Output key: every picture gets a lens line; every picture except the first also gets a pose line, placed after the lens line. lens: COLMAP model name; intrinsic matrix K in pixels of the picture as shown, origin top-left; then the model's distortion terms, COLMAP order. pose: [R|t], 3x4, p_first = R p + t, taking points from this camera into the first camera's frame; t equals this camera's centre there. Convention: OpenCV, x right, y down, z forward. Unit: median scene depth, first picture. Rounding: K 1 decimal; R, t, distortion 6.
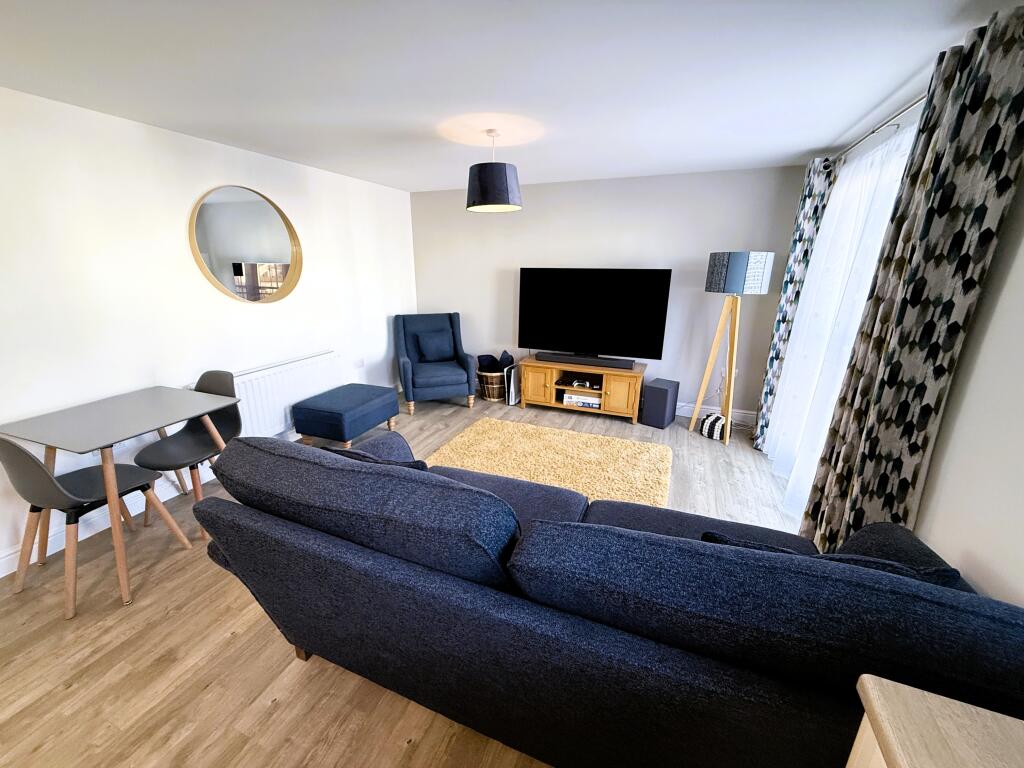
lens RADIAL K [[406.1, 0, 511.0], [0, 406.1, 385.2], [0, 0, 1]] dist [0.002295, 0.000135]
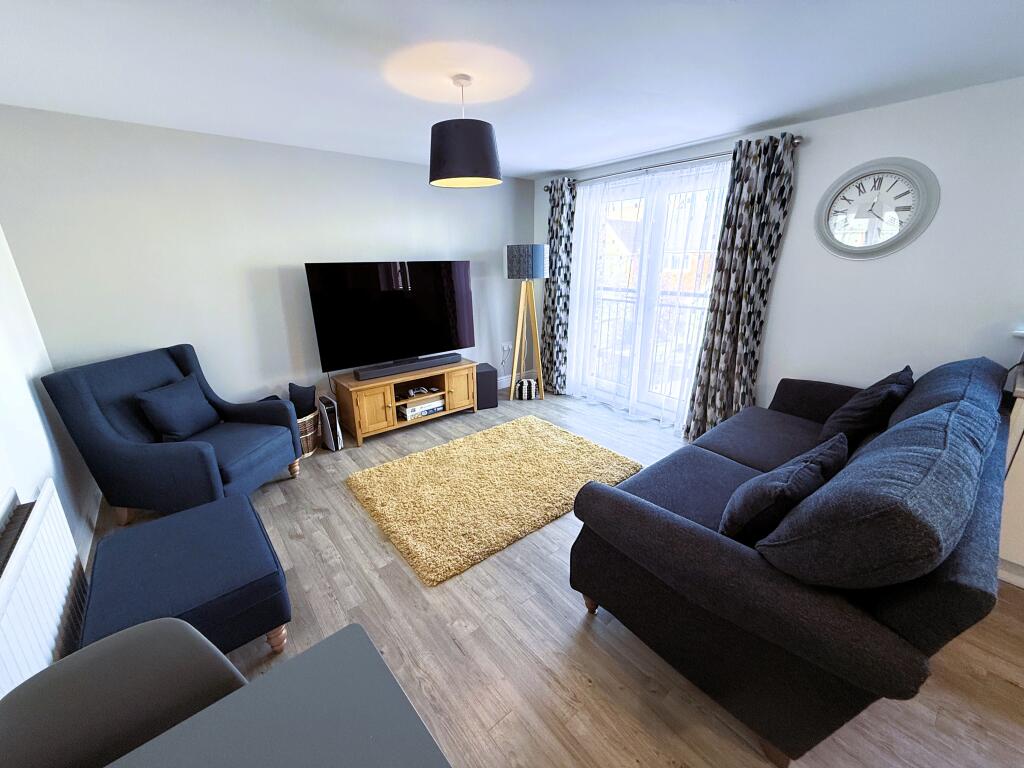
lens RADIAL K [[406.1, 0, 508.0], [0, 406.1, 384.0], [0, 0, 1]] dist [0.002295, 0.000135]
pose [[0.471298, -0.270475, 0.839477, -0.488750], [0.267662, 0.950789, 0.156069, -0.108343], [-0.840378, 0.151141, 0.520501, 0.378176]]
